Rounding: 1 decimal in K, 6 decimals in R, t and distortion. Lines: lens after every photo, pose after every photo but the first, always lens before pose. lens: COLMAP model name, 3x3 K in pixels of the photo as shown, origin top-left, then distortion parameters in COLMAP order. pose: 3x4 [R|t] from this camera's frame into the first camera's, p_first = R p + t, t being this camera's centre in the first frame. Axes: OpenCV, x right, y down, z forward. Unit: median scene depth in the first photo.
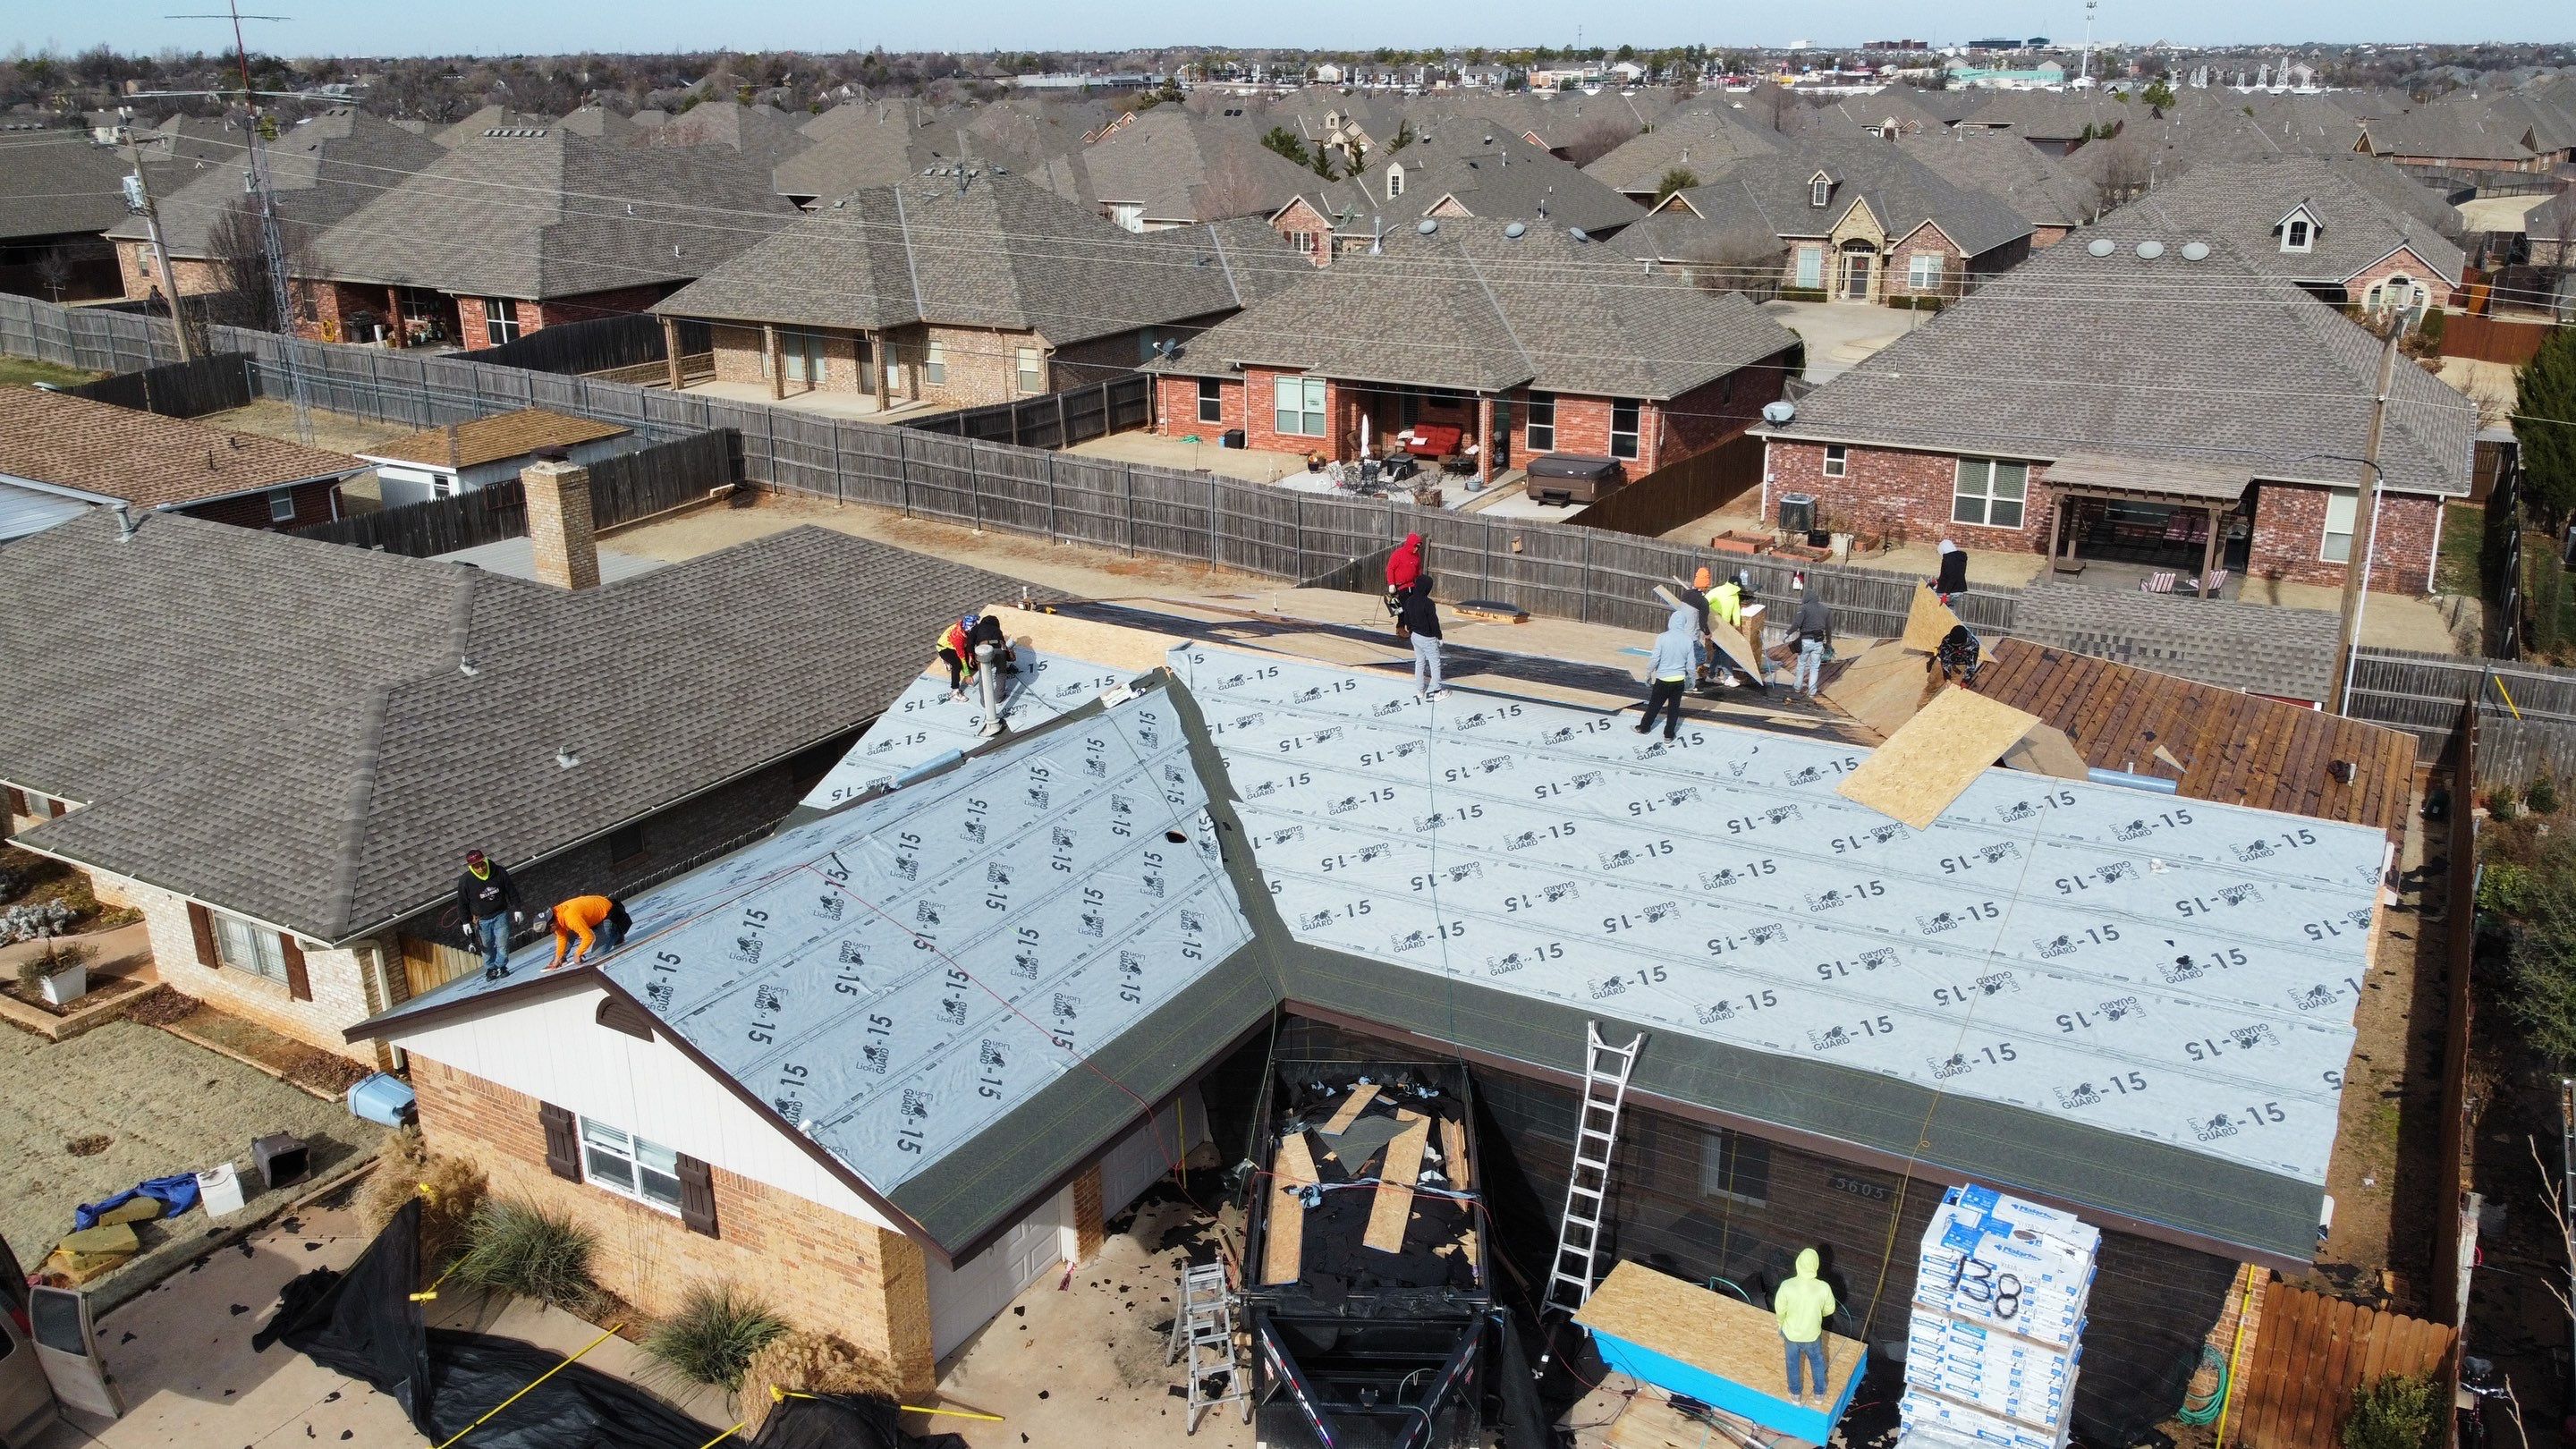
lens RADIAL K [[1953.2, 0, 1278.5], [0, 1953.2, 731.0], [0, 0, 1]] dist [0.000534, -0.006581]
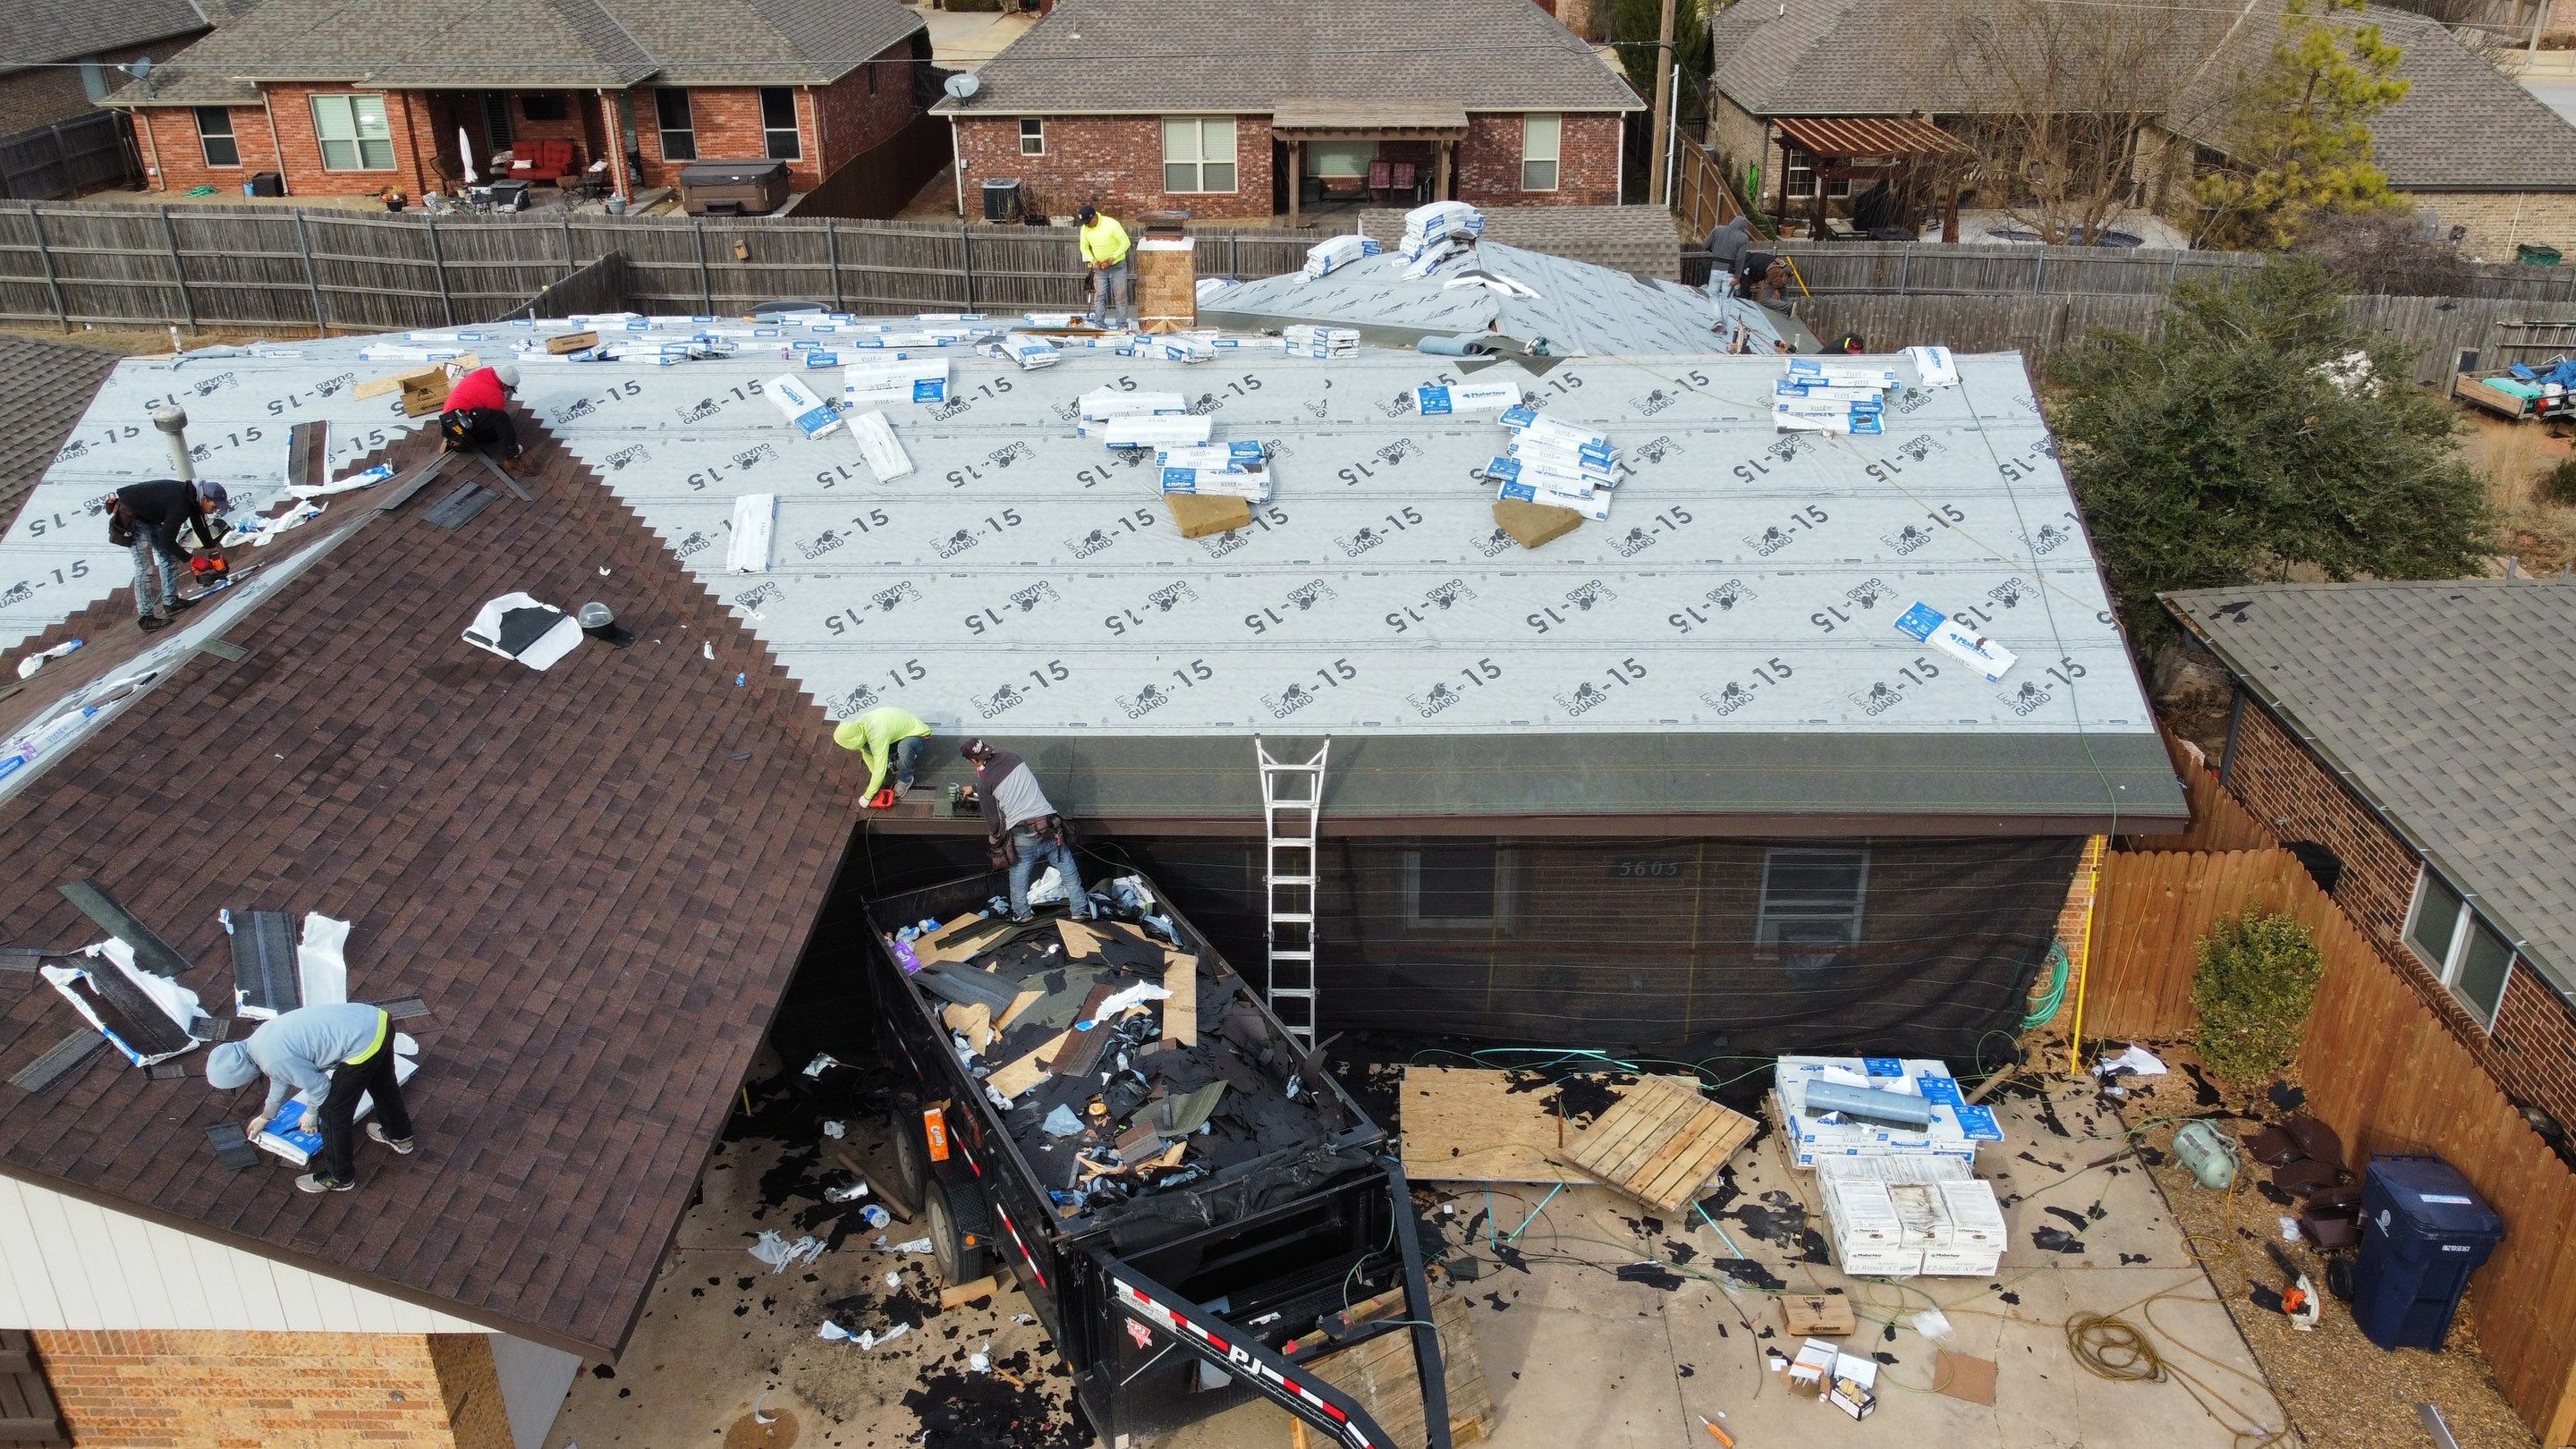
lens RADIAL K [[1953.2, 0, 1278.3], [0, 1953.2, 726.5], [0, 0, 1]] dist [0.000534, -0.006581]
pose [[0.871544, -0.210303, 0.442925, -0.077161], [0.159950, 0.975874, 0.148616, 0.012071], [-0.463494, -0.058680, 0.884155, 0.144390]]
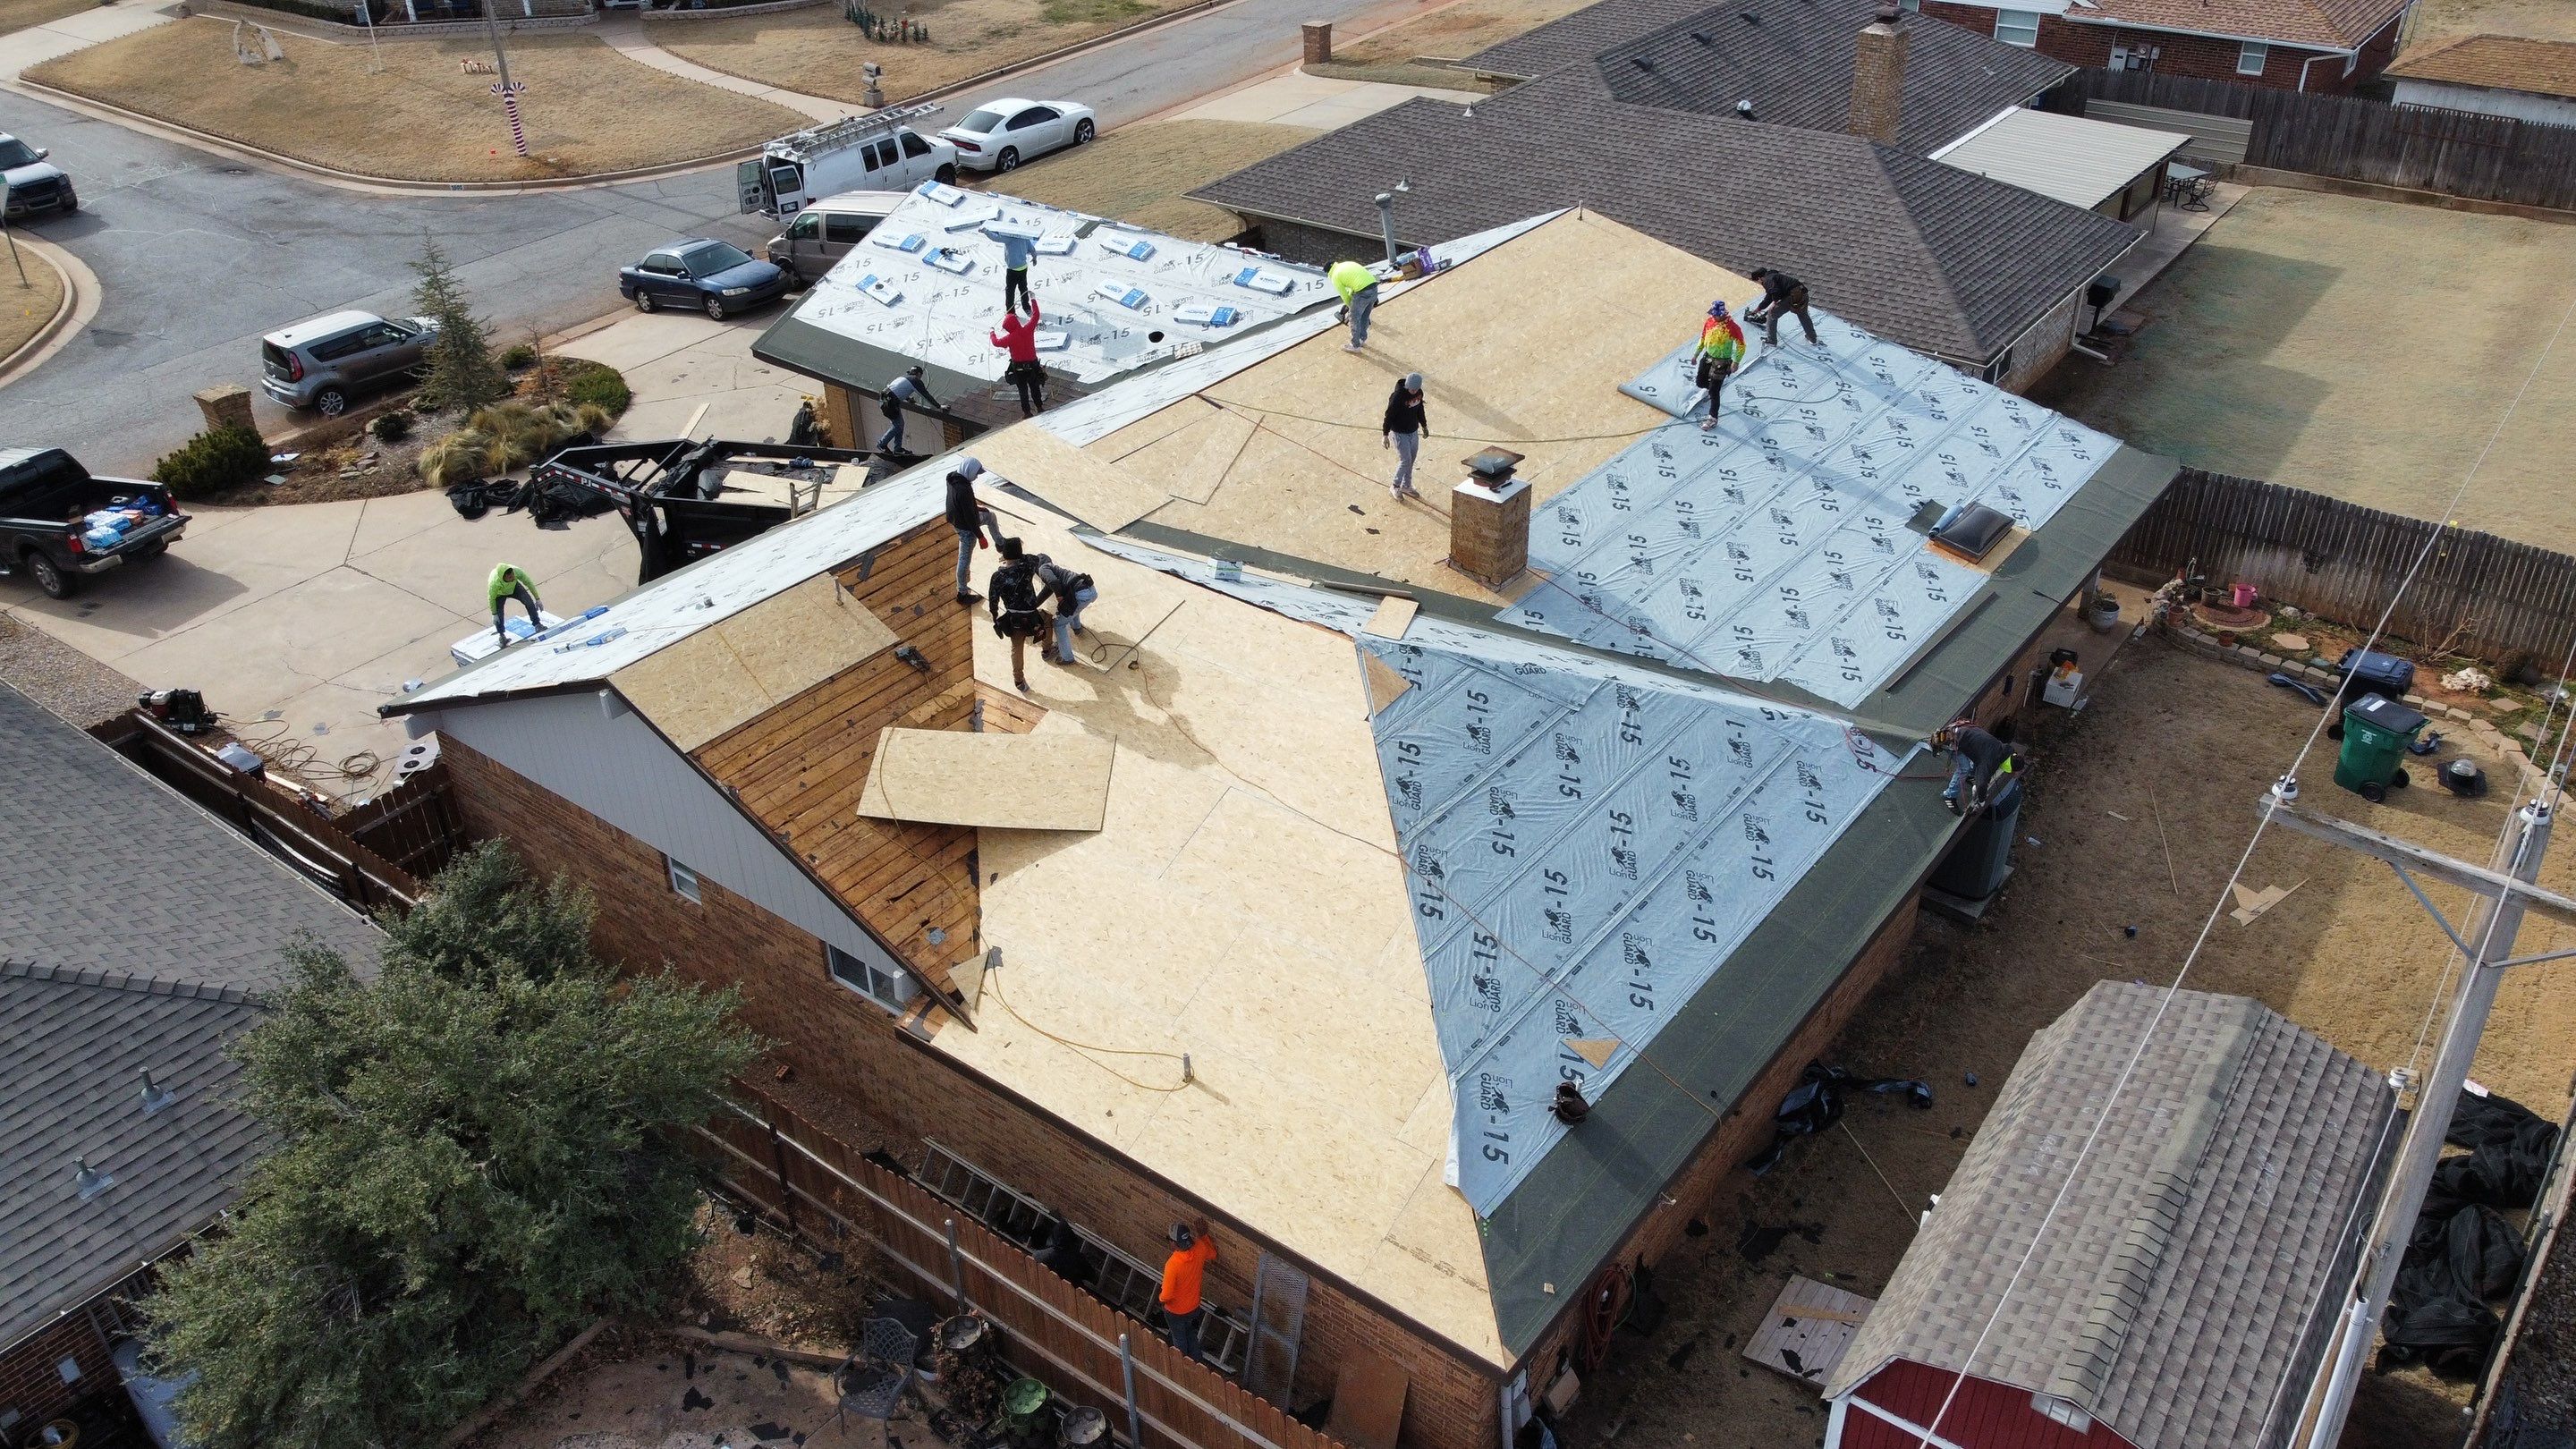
lens RADIAL K [[1953.2, 0, 1286.8], [0, 1953.2, 729.9], [0, 0, 1]] dist [0.000534, -0.006581]
pose [[-0.118186, 0.534791, -0.836679, 0.565076], [-0.305059, 0.782283, 0.543114, -0.229482], [0.944972, 0.319425, 0.070687, 0.531828]]
